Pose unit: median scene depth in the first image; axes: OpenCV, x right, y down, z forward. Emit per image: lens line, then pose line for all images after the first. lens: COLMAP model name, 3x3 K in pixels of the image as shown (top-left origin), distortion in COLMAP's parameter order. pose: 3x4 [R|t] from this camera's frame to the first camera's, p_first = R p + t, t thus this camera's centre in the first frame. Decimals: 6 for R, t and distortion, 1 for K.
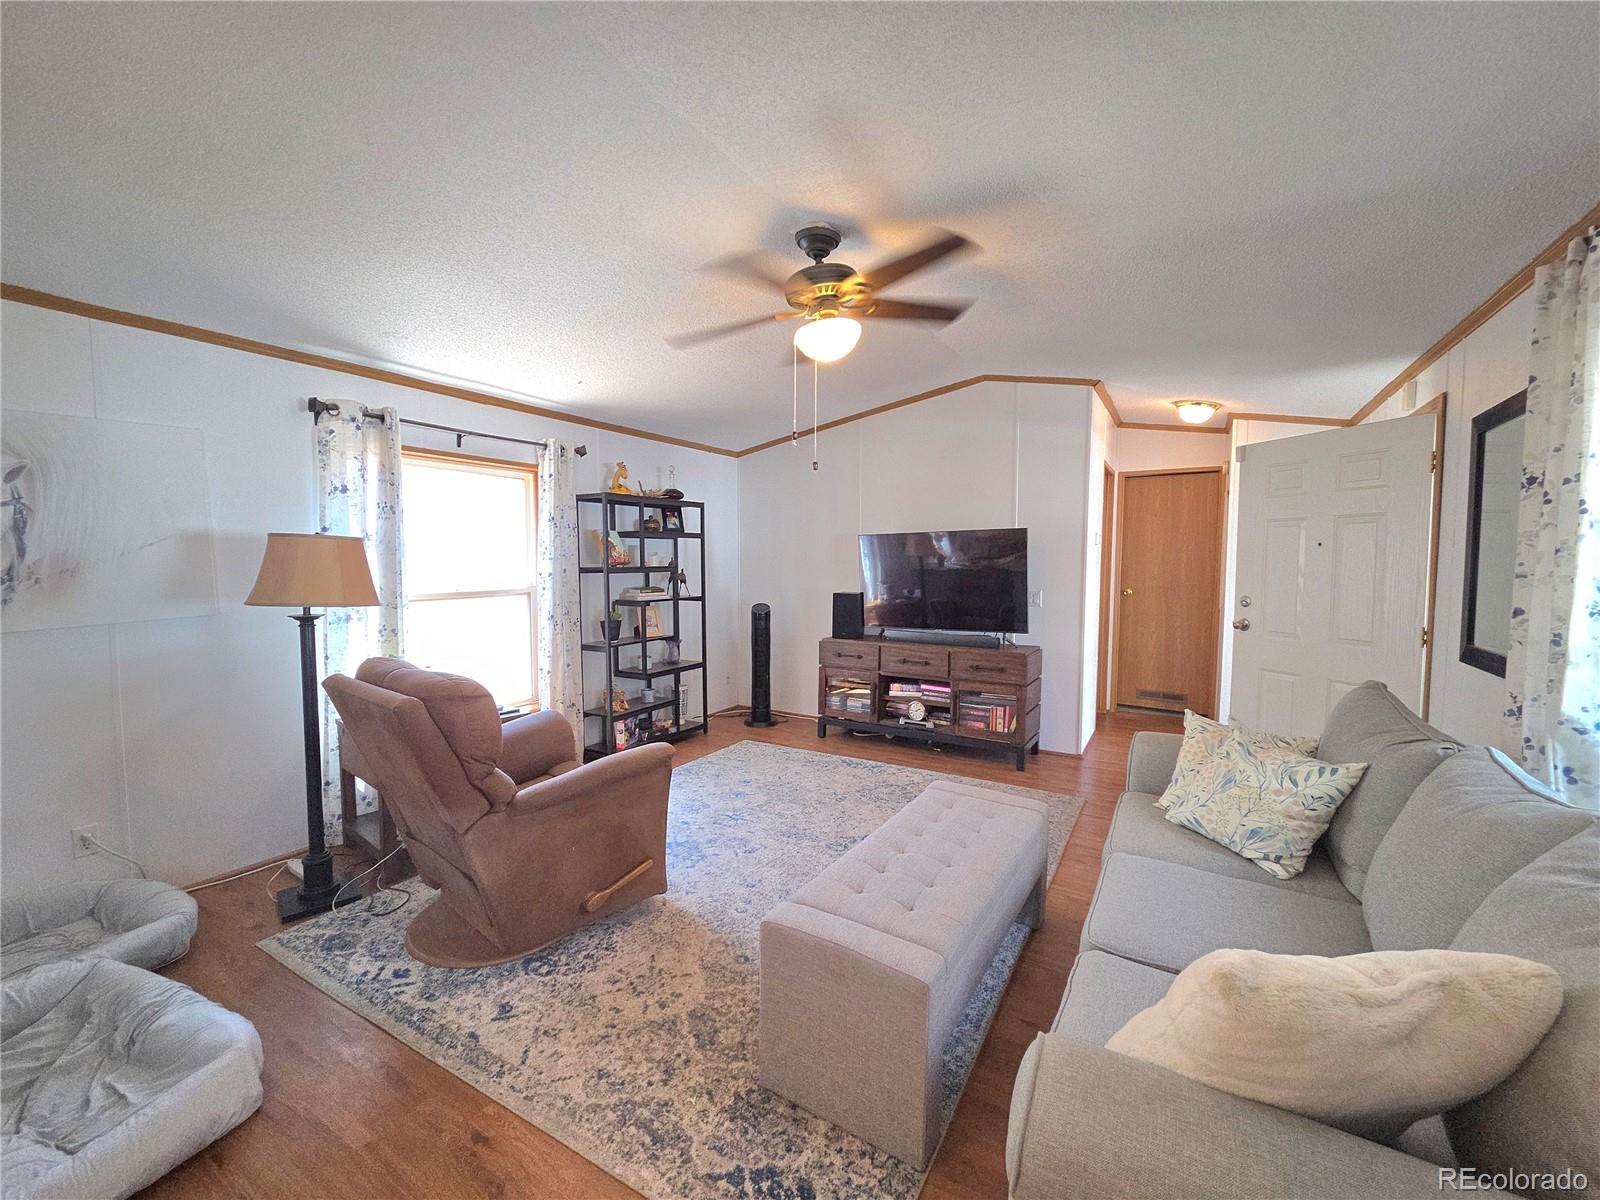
lens RADIAL K [[656.0, 0, 796.8], [0, 656.0, 598.7], [0, 0, 1]] dist [0.002674, -0.000734]
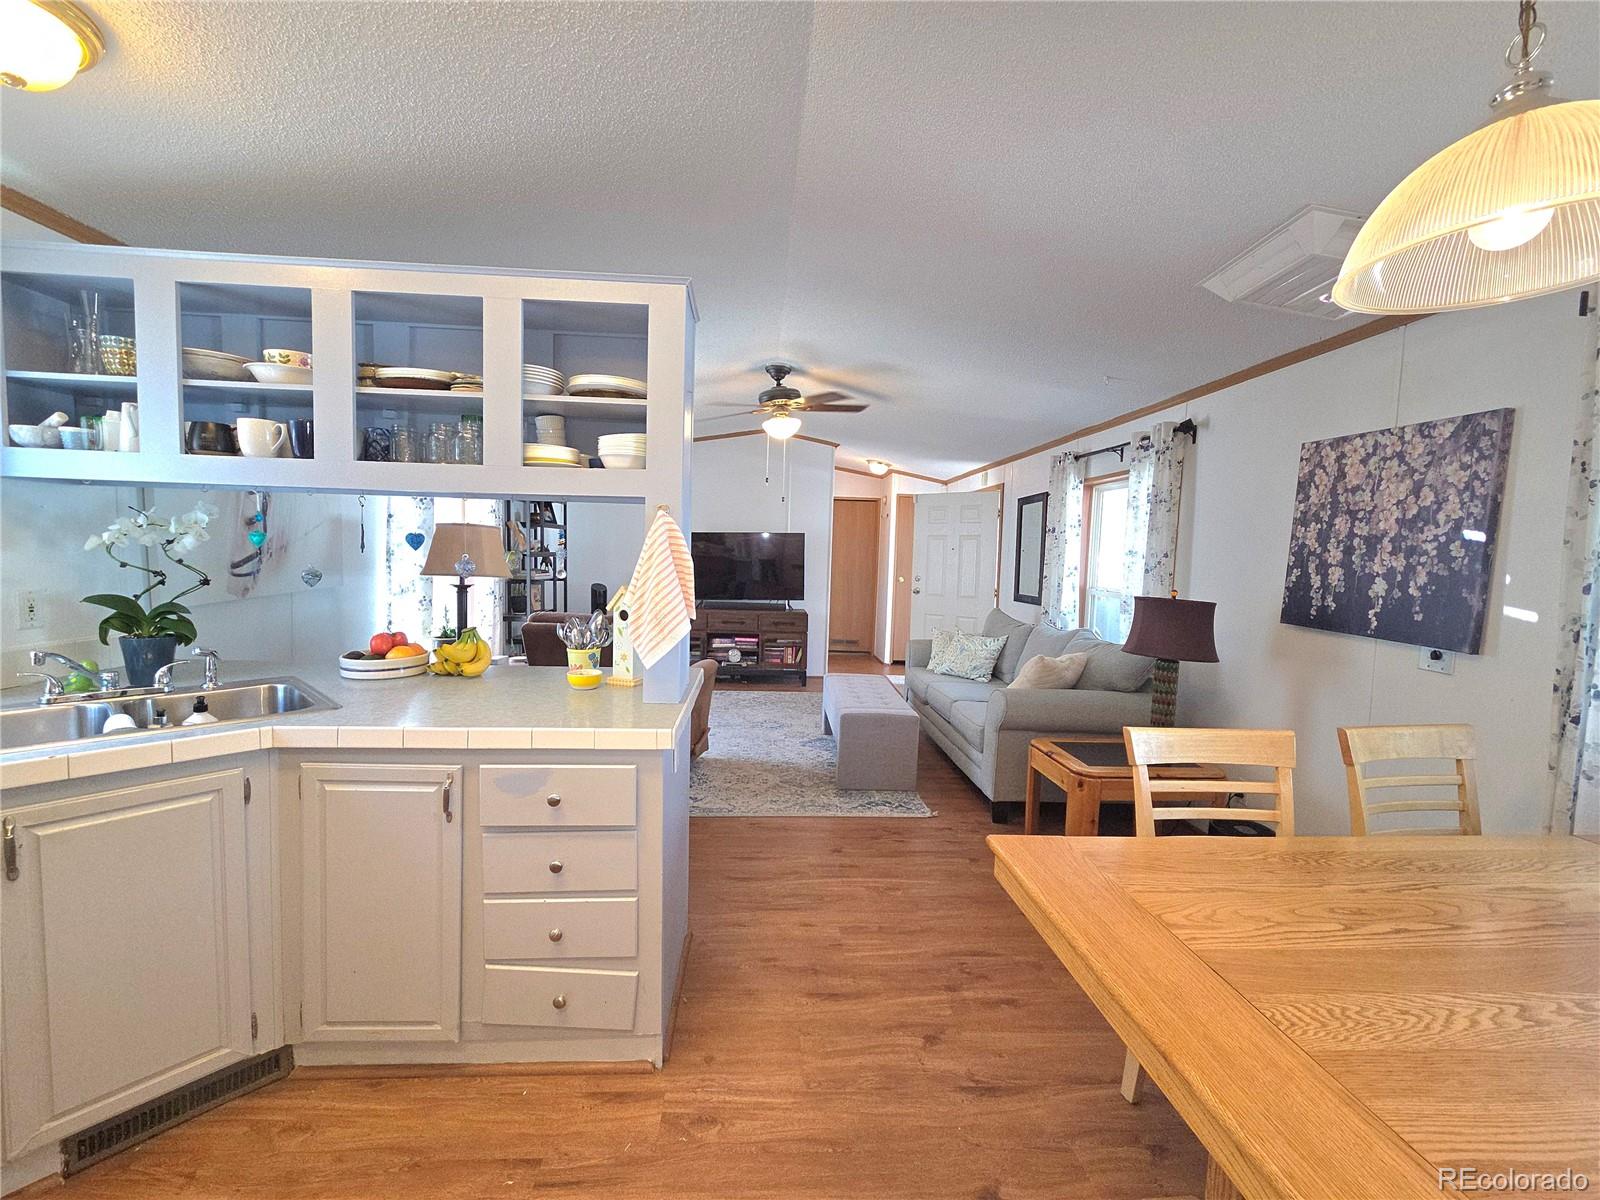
lens RADIAL K [[656.0, 0, 795.2], [0, 656.0, 598.1], [0, 0, 1]] dist [0.002674, -0.000734]
pose [[0.827389, -0.016806, 0.561378, -0.563537], [0.009138, 0.999823, 0.016464, 0.022728], [-0.561555, -0.008493, 0.827396, -0.297112]]
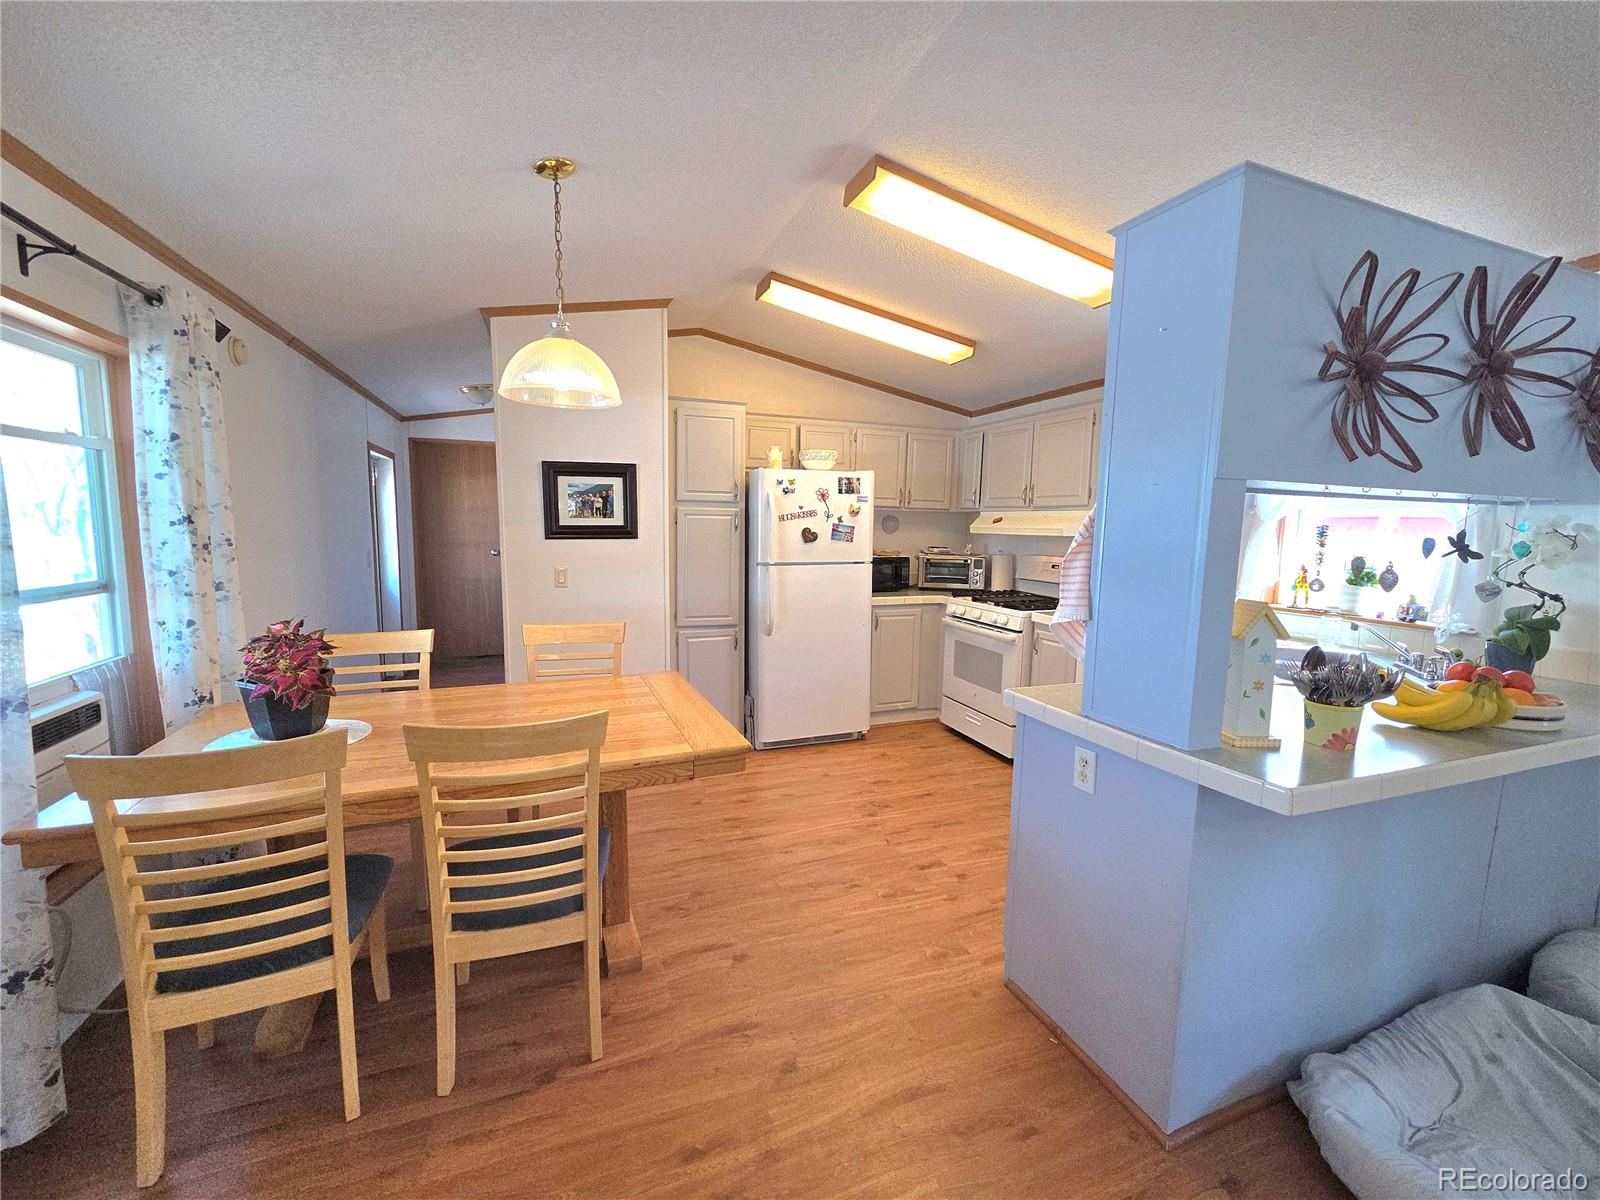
lens RADIAL K [[656.0, 0, 795.4], [0, 656.0, 595.6], [0, 0, 1]] dist [0.002674, -0.000734]
pose [[-0.621953, 0.072636, -0.779678, 0.042879], [-0.068761, 0.986776, 0.146781, -0.018258], [0.780030, 0.144902, -0.608734, 0.218323]]
